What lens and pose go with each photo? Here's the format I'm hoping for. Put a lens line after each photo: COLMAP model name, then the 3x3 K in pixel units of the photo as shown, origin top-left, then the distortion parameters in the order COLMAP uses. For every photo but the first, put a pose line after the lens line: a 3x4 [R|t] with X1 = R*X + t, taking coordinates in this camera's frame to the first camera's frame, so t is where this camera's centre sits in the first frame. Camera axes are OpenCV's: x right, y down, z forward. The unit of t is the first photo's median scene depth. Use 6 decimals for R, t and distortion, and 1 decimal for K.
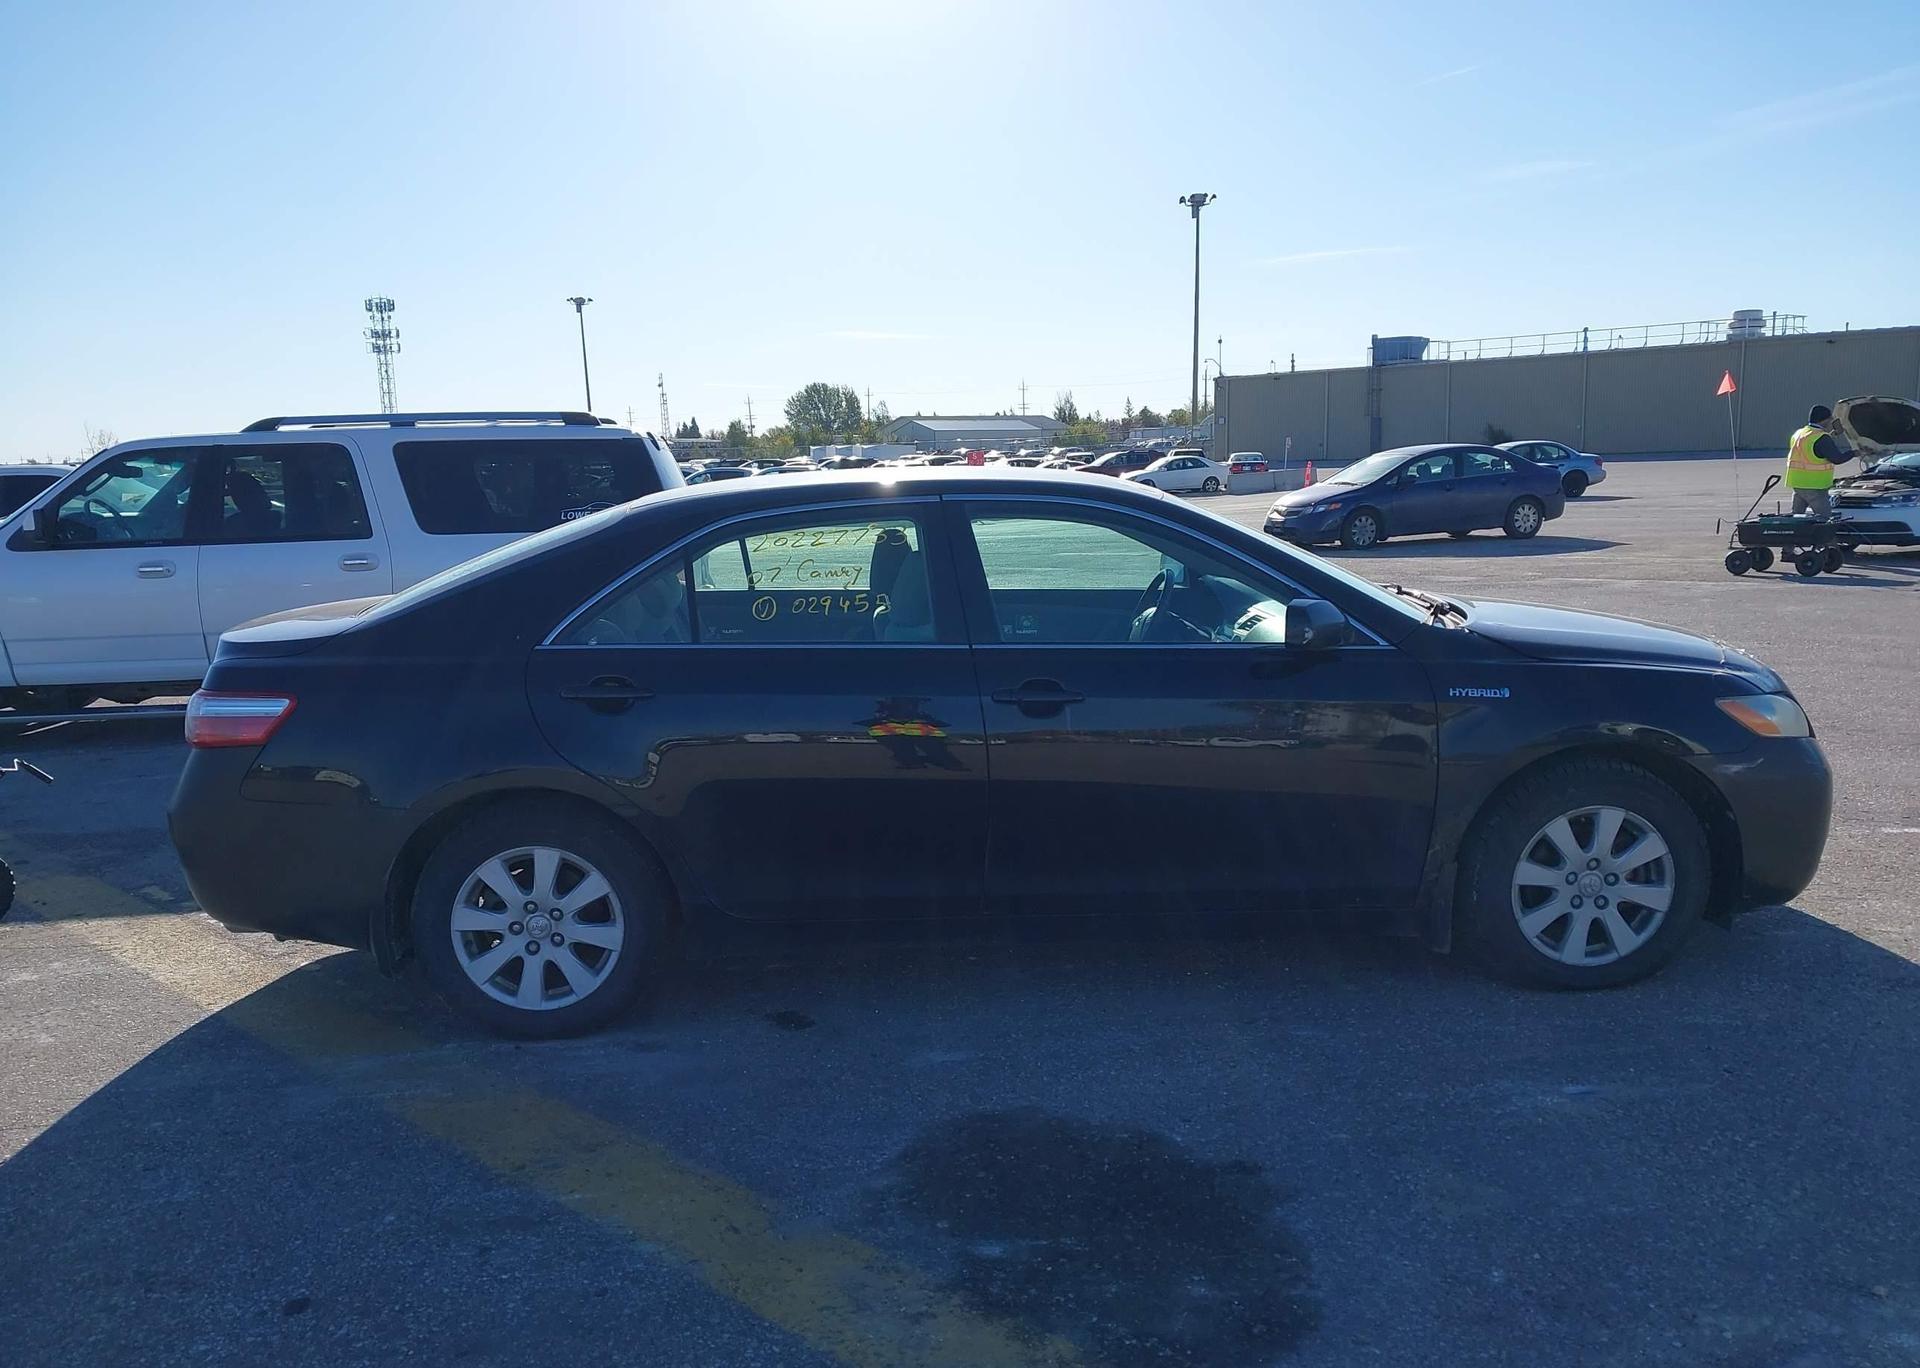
lens RADIAL K [[1500.8, 0, 962.3], [0, 1500.8, 681.7], [0, 0, 1]] dist [0.037731, -0.049999]
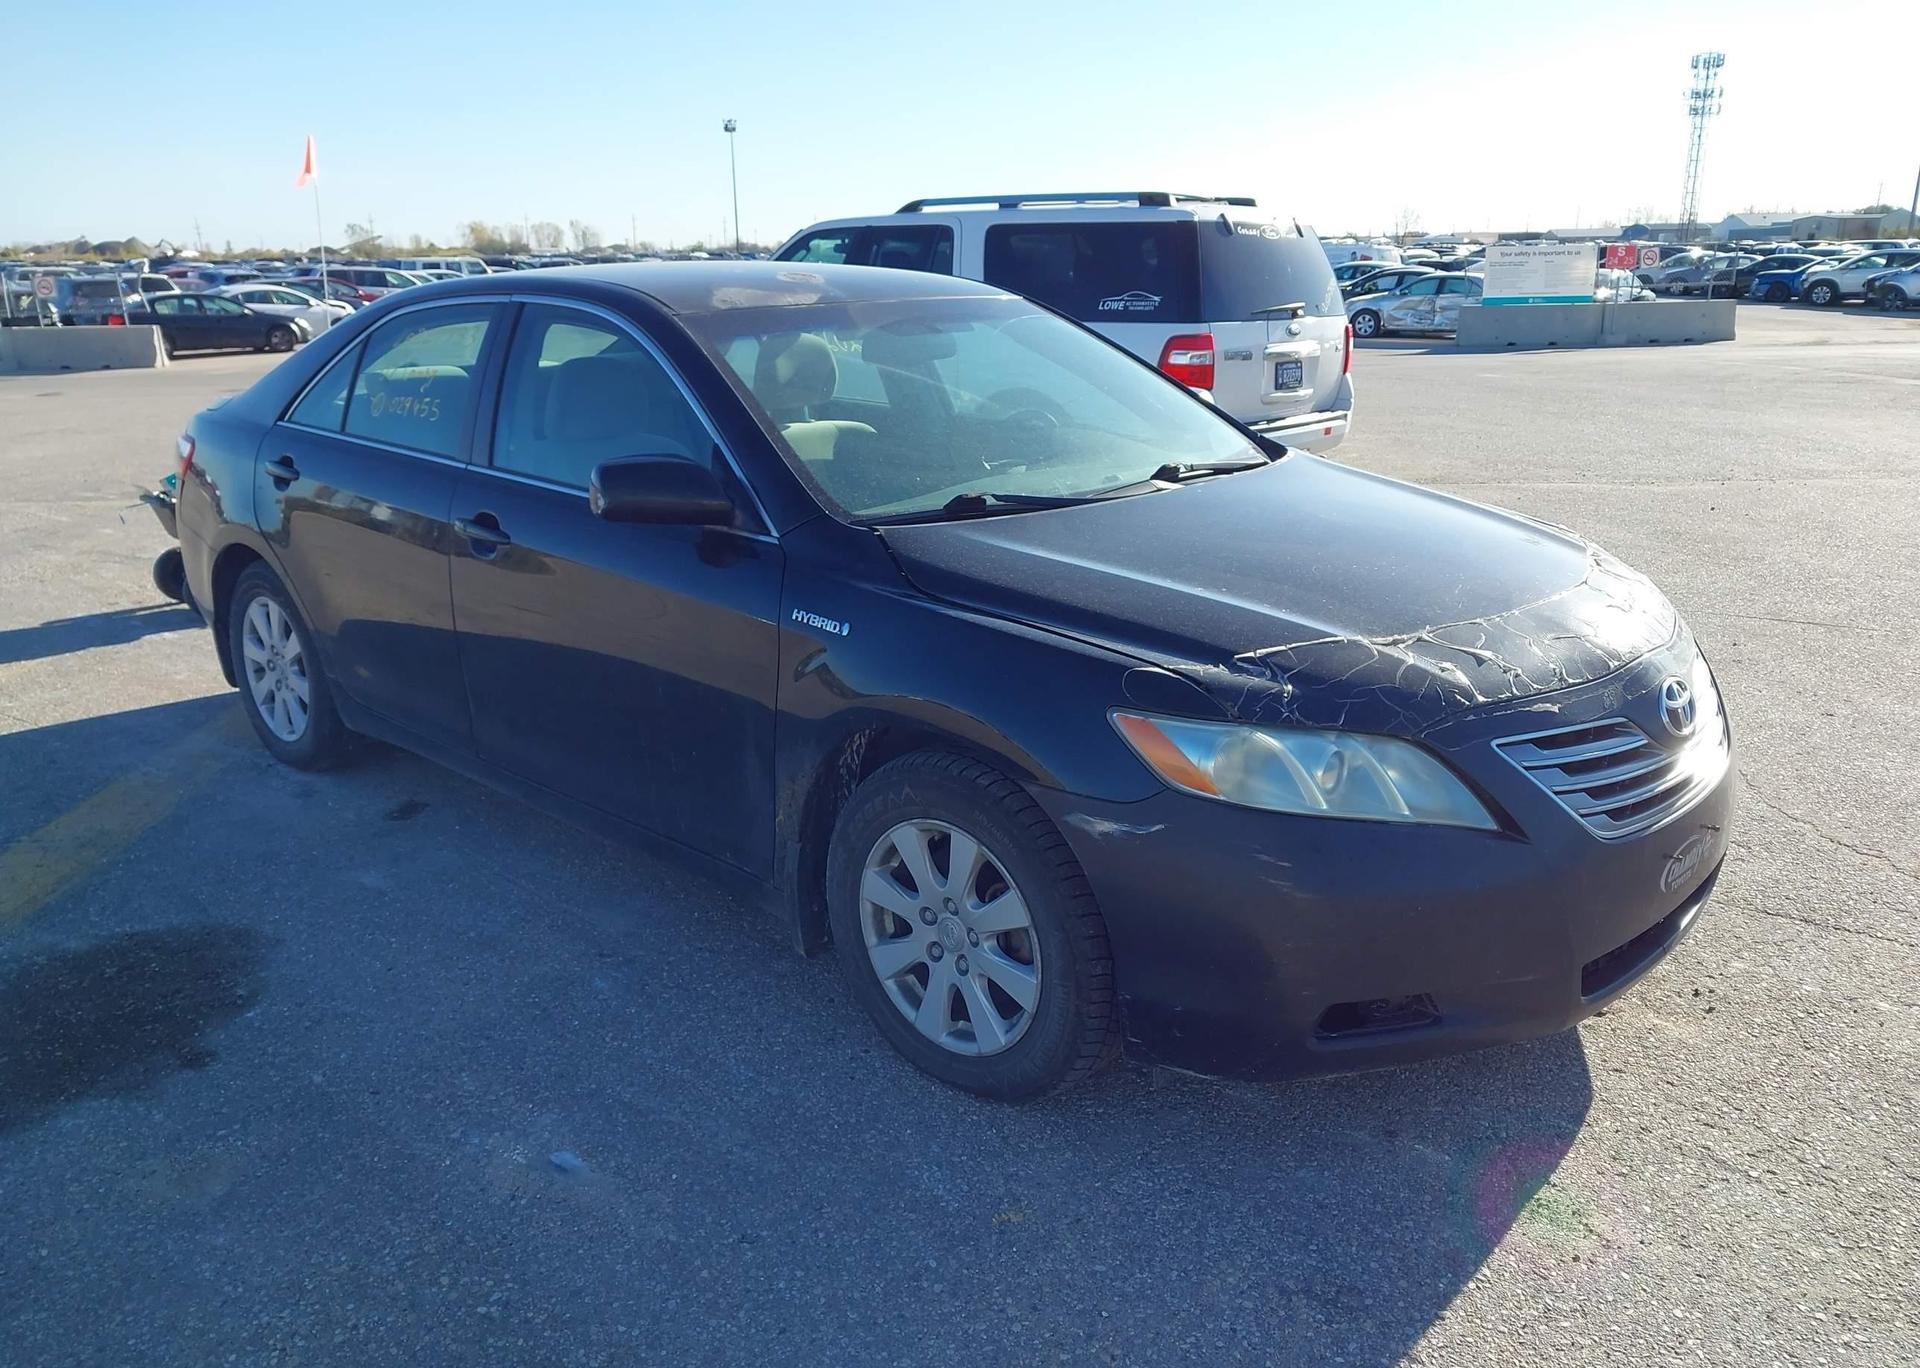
lens RADIAL K [[1500.8, 0, 961.0], [0, 1500.8, 703.3], [0, 0, 1]] dist [0.037731, -0.049999]
pose [[0.700706, 0.223679, -0.677480, 0.380798], [-0.116373, 0.972698, 0.200788, -0.045231], [0.703895, -0.061853, 0.707605, 0.239857]]
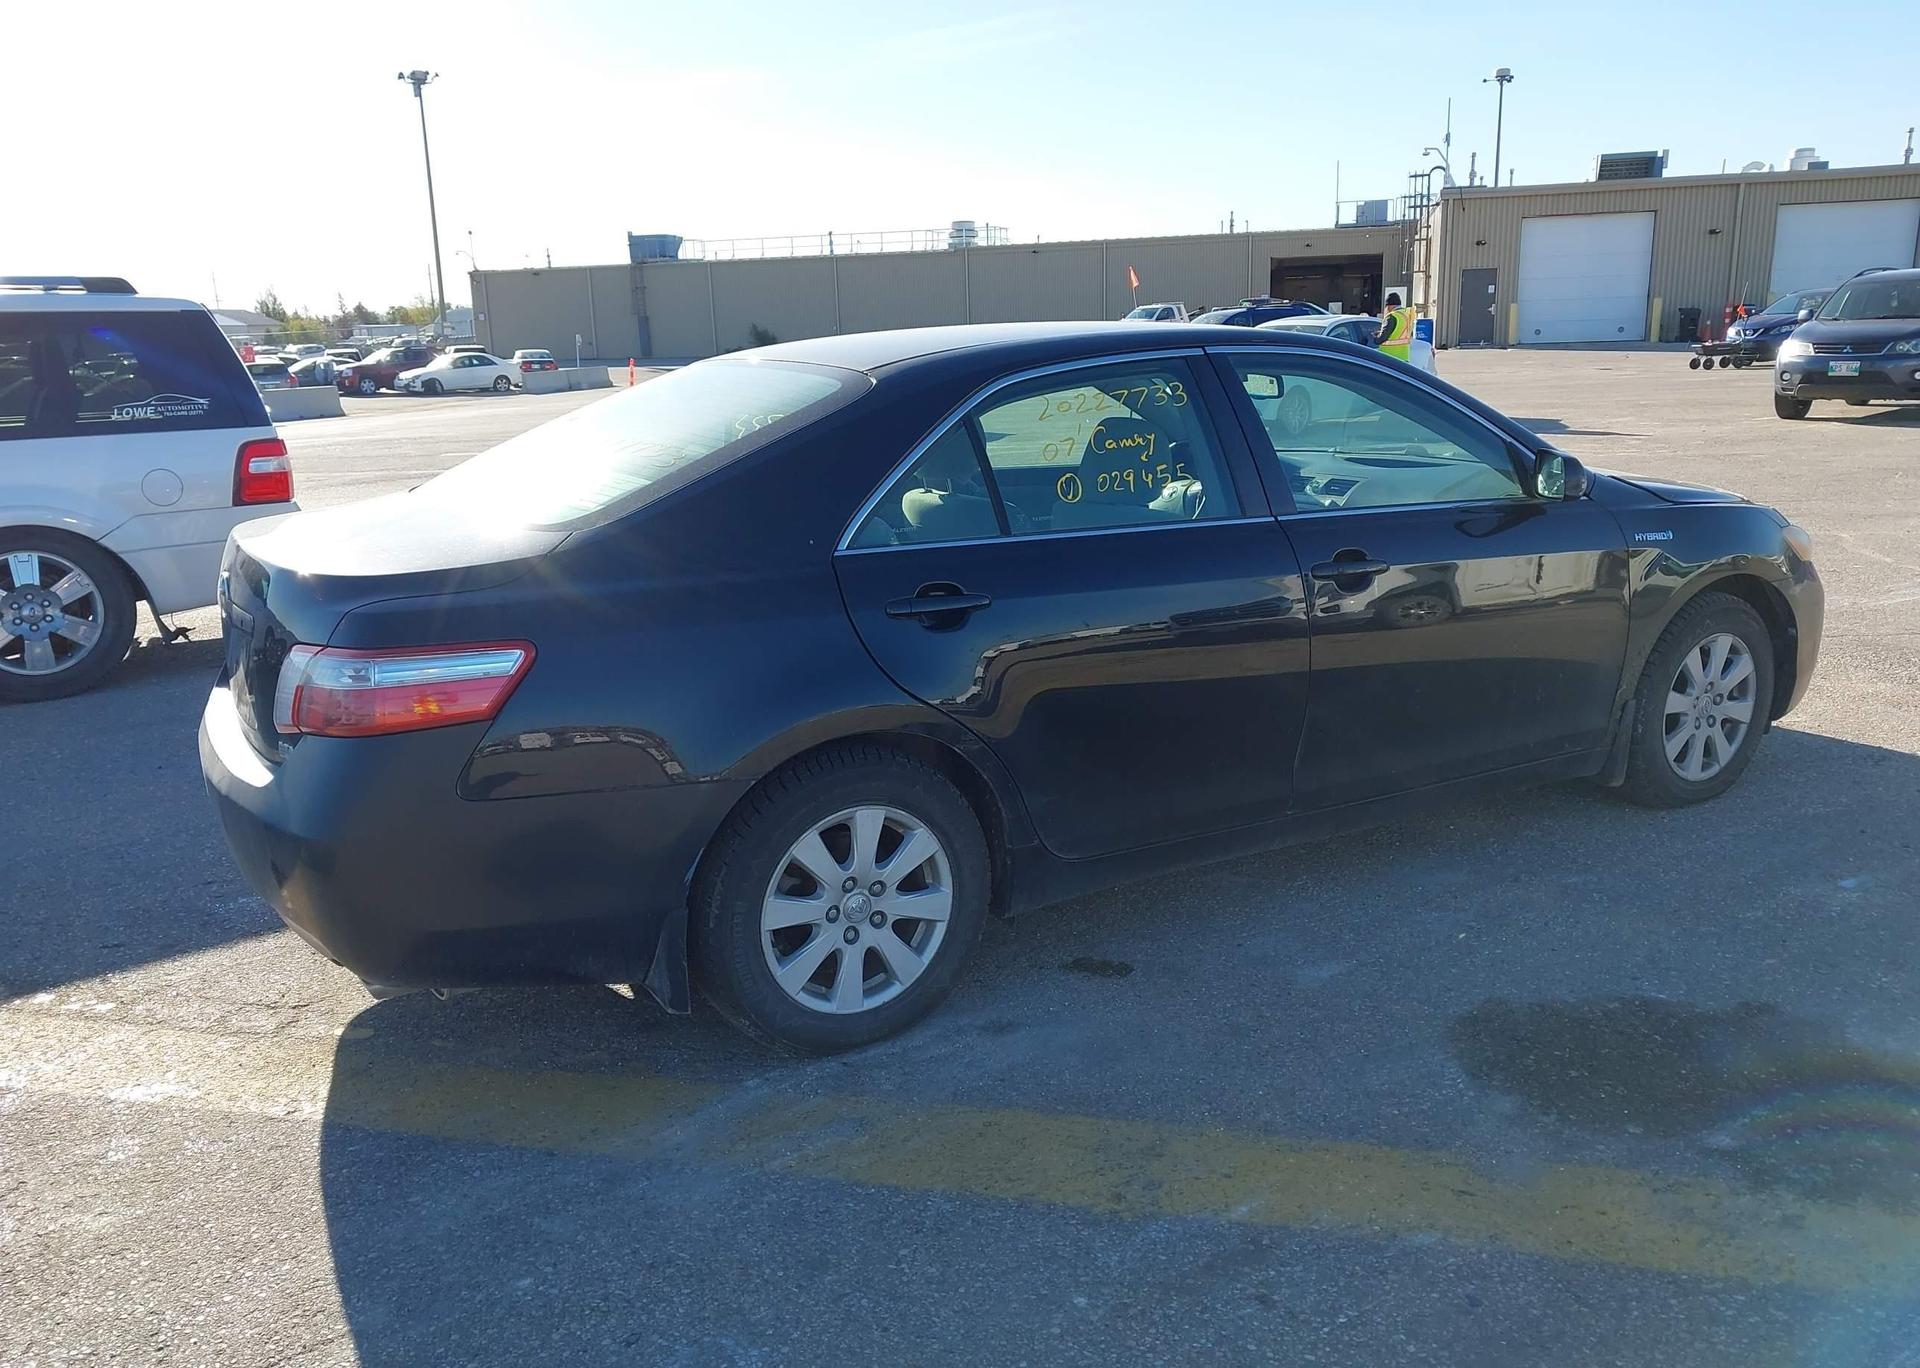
lens RADIAL K [[1500.8, 0, 953.4], [0, 1500.8, 667.7], [0, 0, 1]] dist [0.037731, -0.049999]
pose [[0.883161, -0.100102, 0.458265, -0.255106], [0.074862, 0.994521, 0.072969, -0.006686], [-0.463058, -0.030137, 0.885815, 0.125341]]
